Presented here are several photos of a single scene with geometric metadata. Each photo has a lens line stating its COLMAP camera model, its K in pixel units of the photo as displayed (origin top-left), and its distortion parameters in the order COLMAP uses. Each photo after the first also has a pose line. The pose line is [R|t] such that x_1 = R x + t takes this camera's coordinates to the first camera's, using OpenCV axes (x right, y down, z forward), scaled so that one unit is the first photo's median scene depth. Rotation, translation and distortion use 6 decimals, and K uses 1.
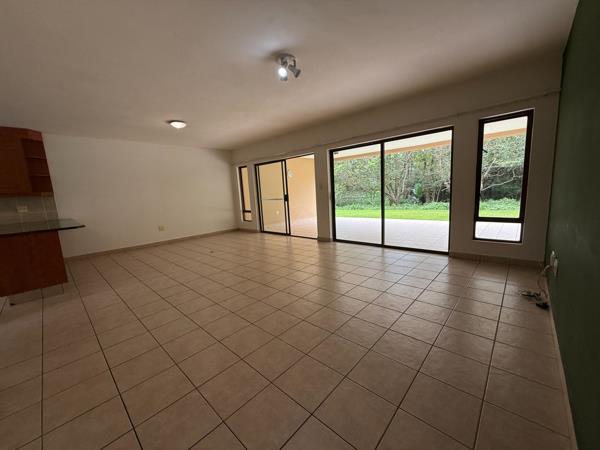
lens RADIAL K [[239.9, 0, 298.9], [0, 239.9, 225.1], [0, 0, 1]] dist [0.001890, 0.000299]
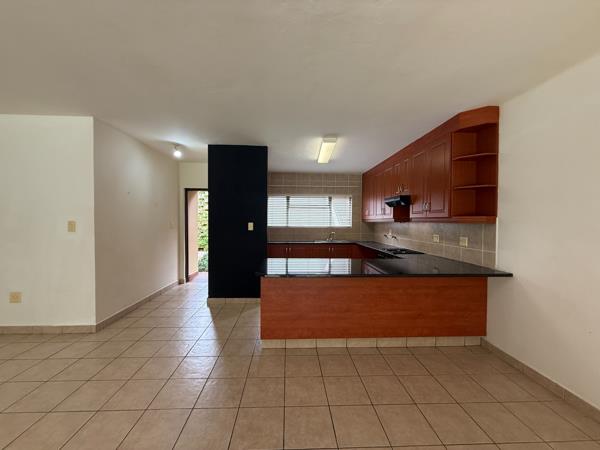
lens RADIAL K [[239.9, 0, 298.9], [0, 239.9, 225.1], [0, 0, 1]] dist [0.001890, 0.000299]
pose [[-0.691792, 0.065409, -0.719128, -0.372145], [-0.076642, 0.983613, 0.163194, -0.181224], [0.718018, 0.168012, -0.675442, 1.108685]]
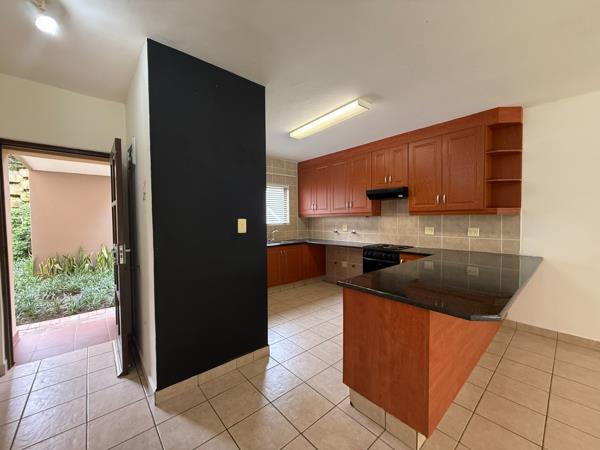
lens RADIAL K [[239.9, 0, 298.9], [0, 239.9, 225.1], [0, 0, 1]] dist [0.001890, 0.000299]
pose [[-0.093523, 0.086578, -0.991846, -0.414882], [-0.135333, 0.985860, 0.098816, -0.086058], [0.986376, 0.143471, -0.080483, 0.553764]]
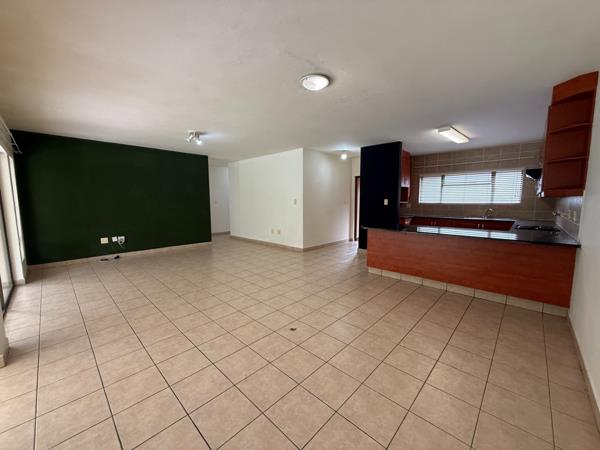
lens RADIAL K [[239.9, 0, 298.9], [0, 239.9, 225.1], [0, 0, 1]] dist [0.001890, 0.000299]
pose [[-0.998255, 0.058067, 0.010780, -0.439777], [0.058902, 0.965563, 0.253414, -0.242661], [0.004306, 0.253607, -0.967298, 1.599141]]
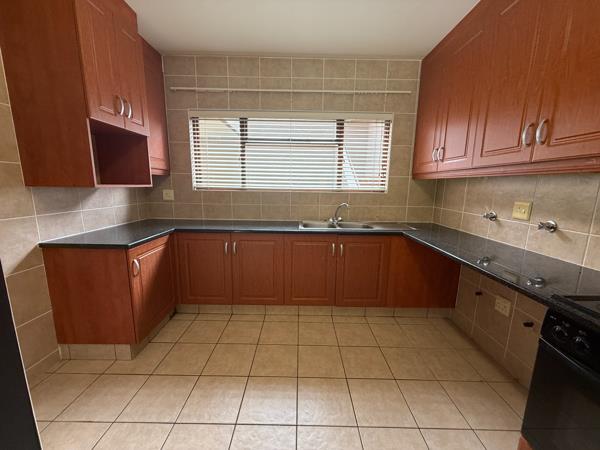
lens RADIAL K [[239.9, 0, 298.9], [0, 239.9, 225.1], [0, 0, 1]] dist [0.001890, 0.000299]
pose [[-0.727101, 0.162109, -0.667117, -0.972677], [-0.075227, 0.947058, 0.312125, -0.063693], [0.682397, 0.277131, -0.676412, 0.691031]]
